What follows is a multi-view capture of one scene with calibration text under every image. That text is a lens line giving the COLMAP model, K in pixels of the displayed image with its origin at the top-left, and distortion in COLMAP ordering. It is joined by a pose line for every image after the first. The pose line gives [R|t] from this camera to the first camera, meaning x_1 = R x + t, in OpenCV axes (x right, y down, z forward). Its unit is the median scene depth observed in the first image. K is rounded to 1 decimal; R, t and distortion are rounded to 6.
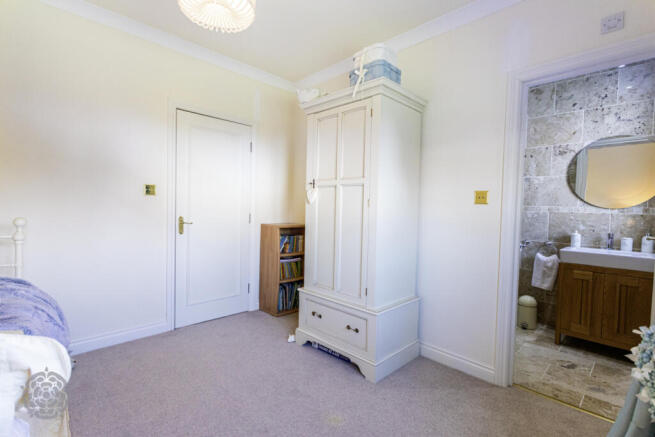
lens RADIAL K [[309.0, 0, 325.9], [0, 309.0, 218.2], [0, 0, 1]] dist [-0.000758, 0.000011]
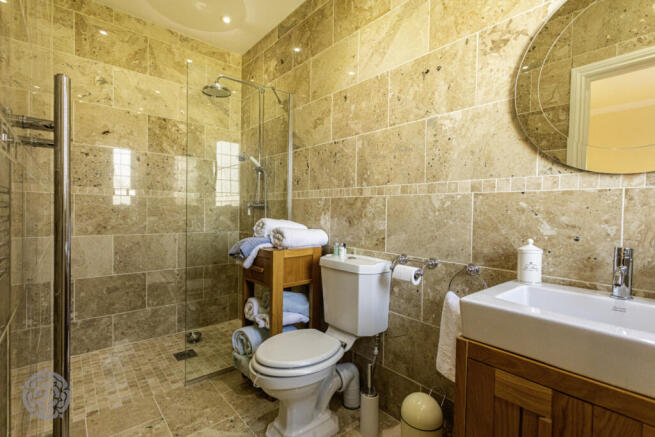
lens RADIAL K [[309.0, 0, 328.4], [0, 309.0, 217.9], [0, 0, 1]] dist [-0.000758, 0.000011]
pose [[0.998227, -0.007862, -0.058998, 0.567568], [0.007132, 0.999896, -0.012568, 0.017349], [0.059091, 0.012125, 0.998179, 0.590951]]
